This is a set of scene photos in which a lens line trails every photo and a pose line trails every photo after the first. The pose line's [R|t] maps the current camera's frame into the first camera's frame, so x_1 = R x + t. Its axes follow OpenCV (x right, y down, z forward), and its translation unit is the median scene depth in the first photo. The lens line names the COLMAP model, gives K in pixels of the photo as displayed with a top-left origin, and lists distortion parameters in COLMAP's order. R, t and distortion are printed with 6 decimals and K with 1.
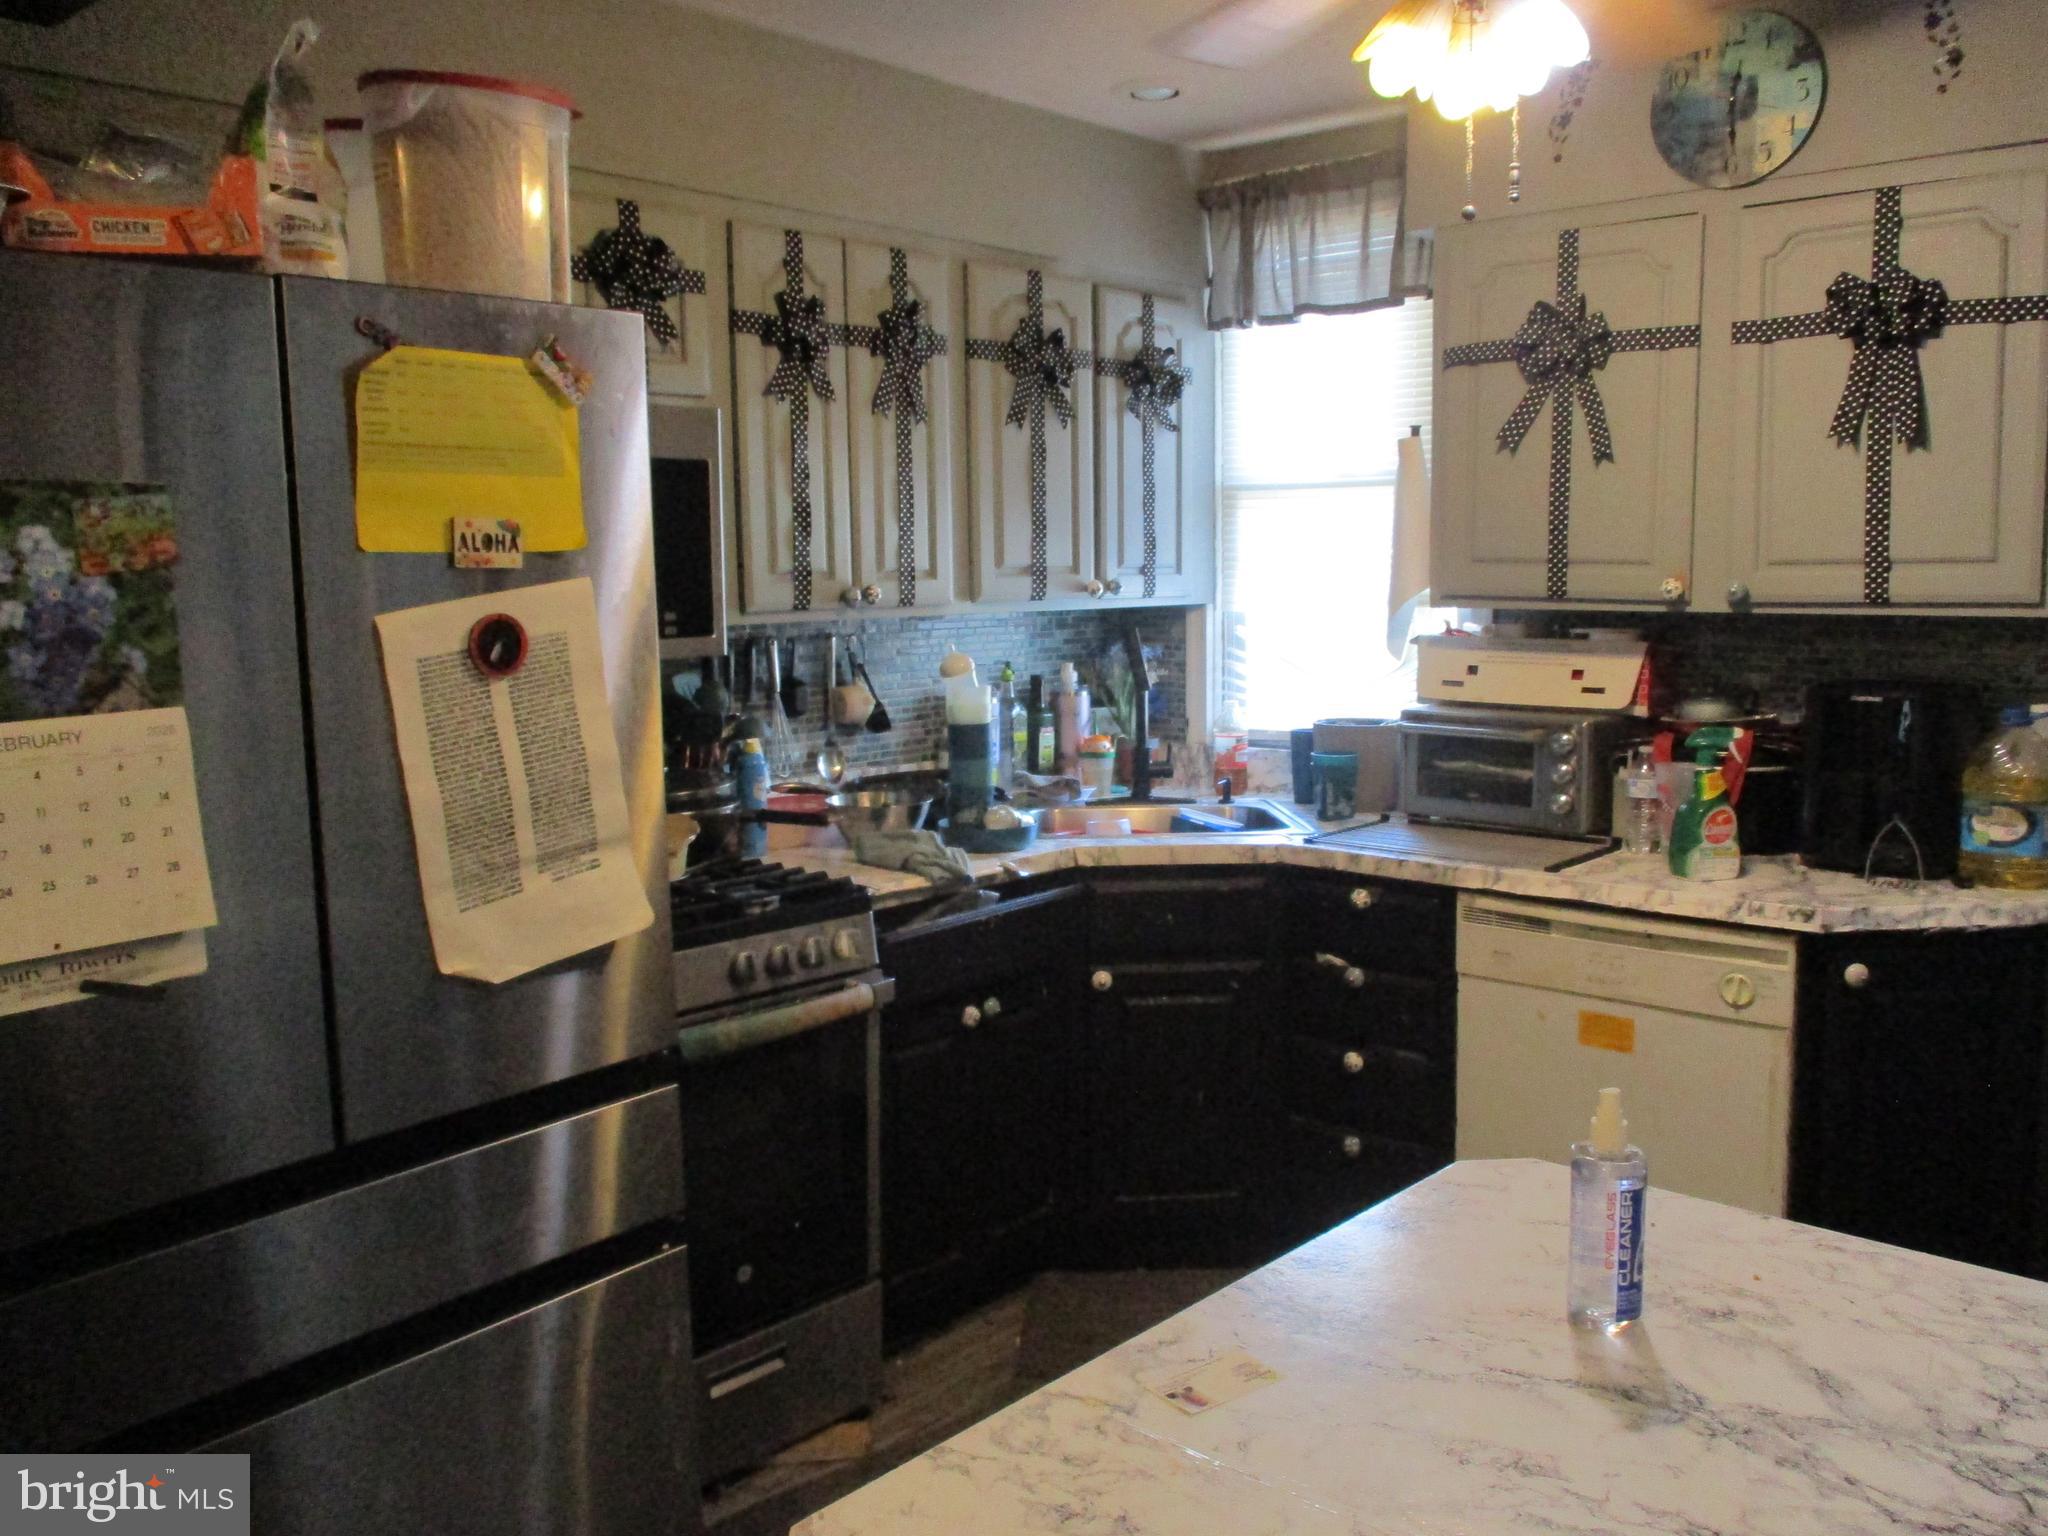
lens RADIAL K [[1699.2, 0, 1020.2], [0, 1699.2, 763.3], [0, 0, 1]] dist [-0.031948, 0.007988]
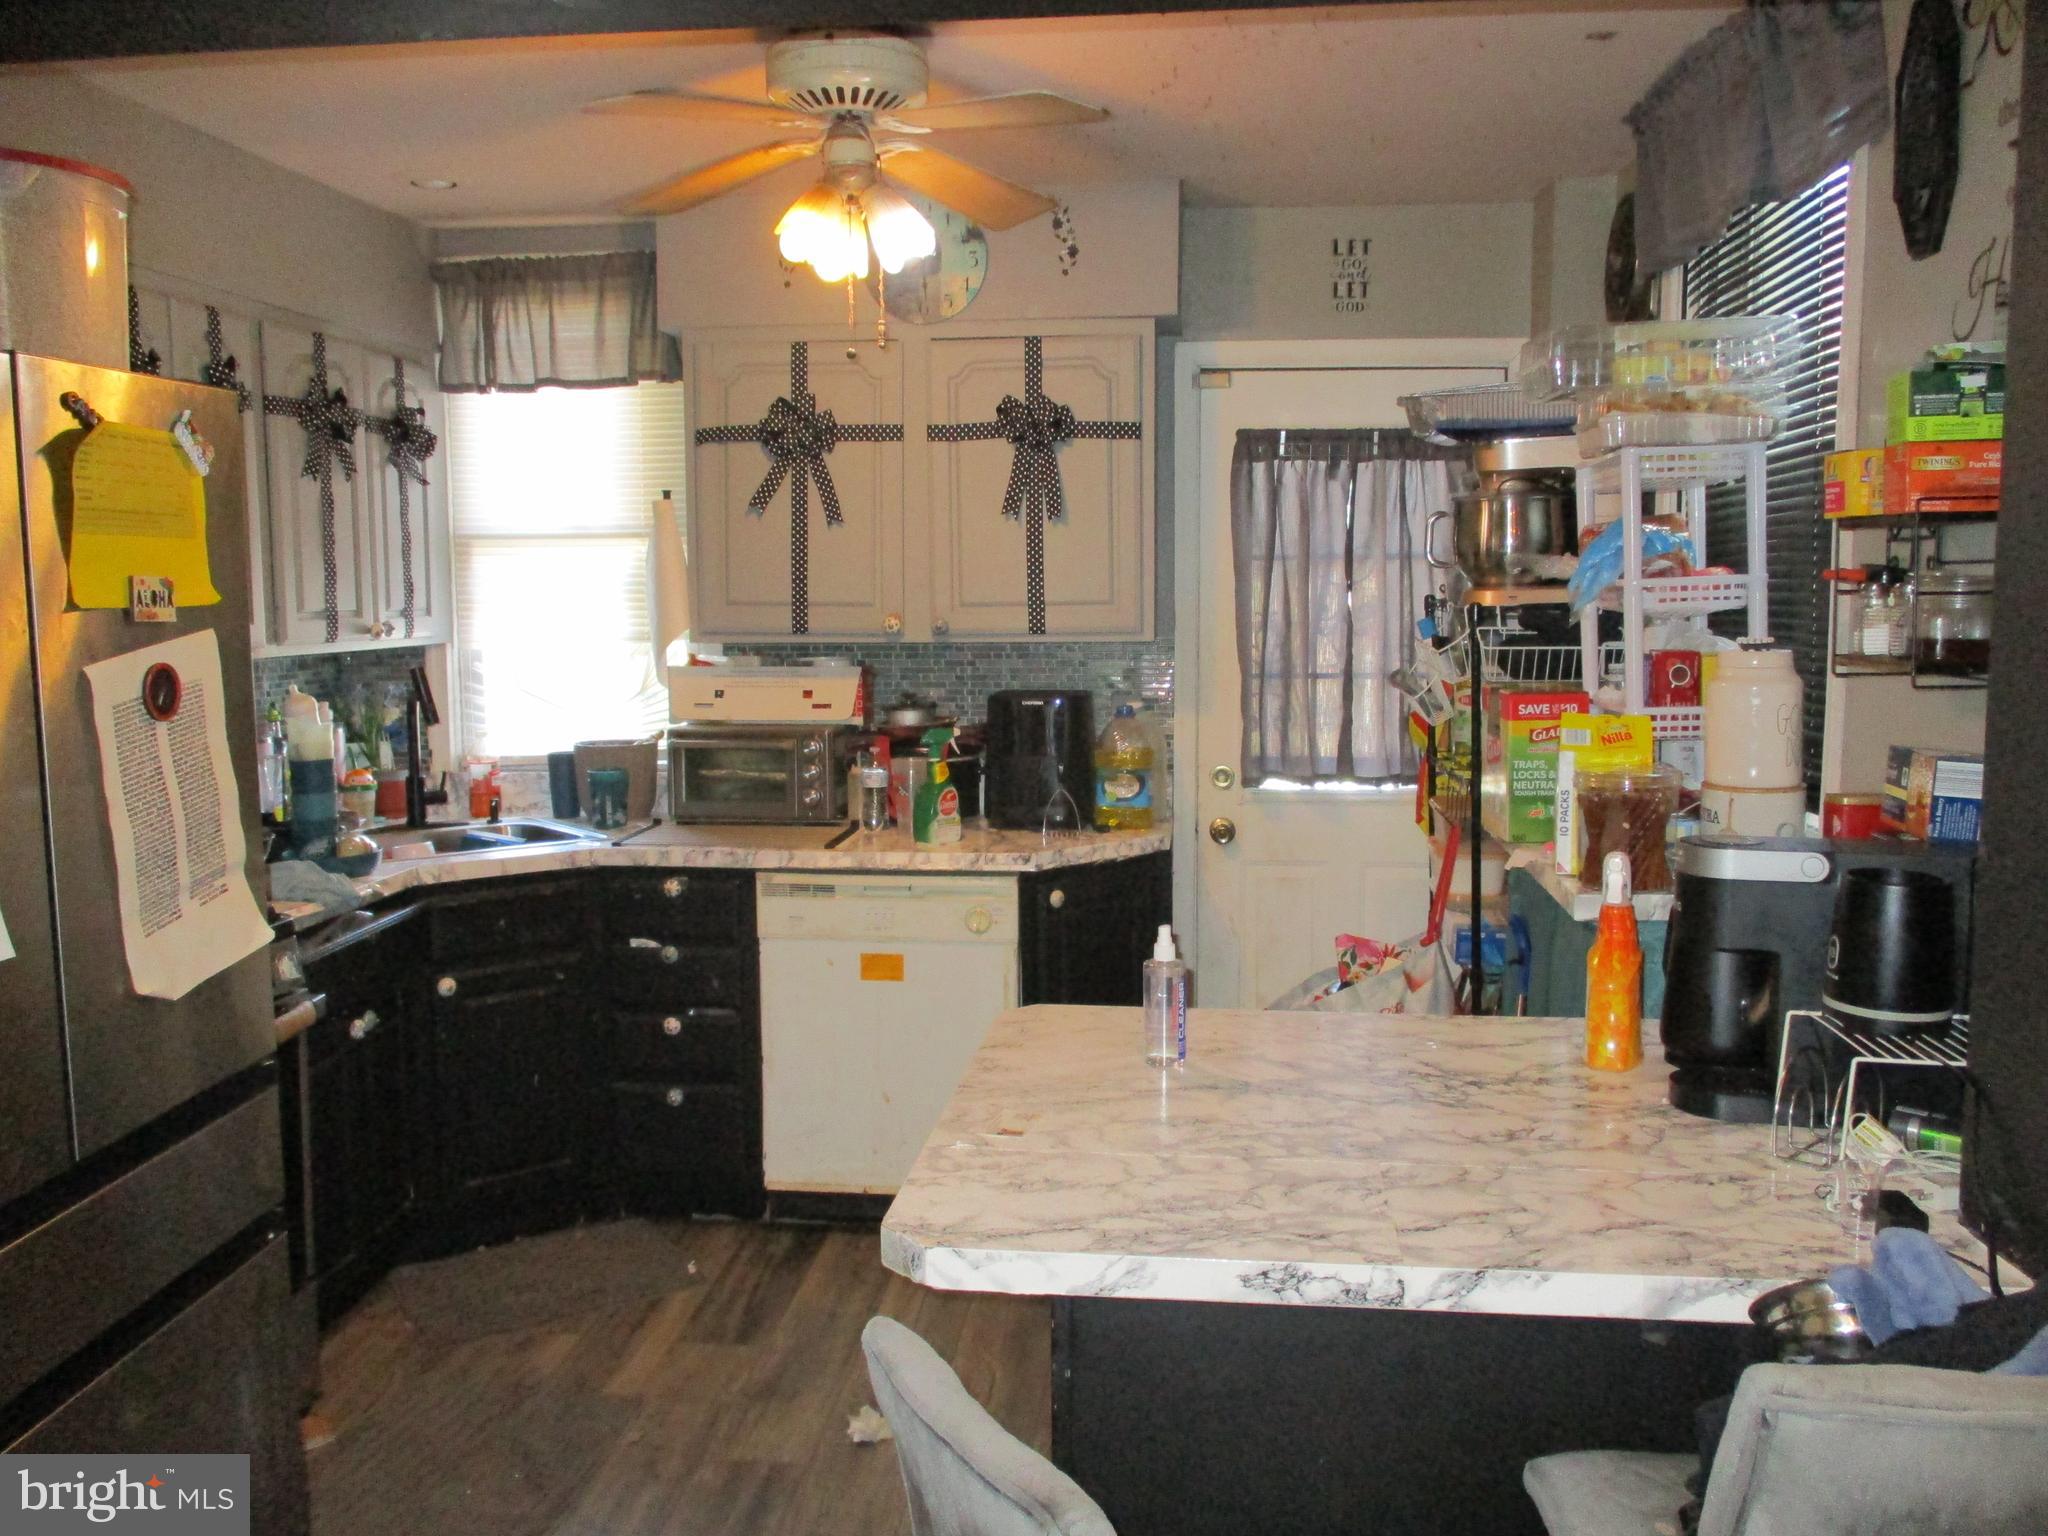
lens RADIAL K [[1699.2, 0, 1028.1], [0, 1699.2, 769.7], [0, 0, 1]] dist [-0.031948, 0.007988]
pose [[0.816331, -0.058840, 0.574579, -0.276112], [0.067532, 0.997698, 0.006223, 0.006576], [-0.573623, 0.033723, 0.818425, -0.122068]]
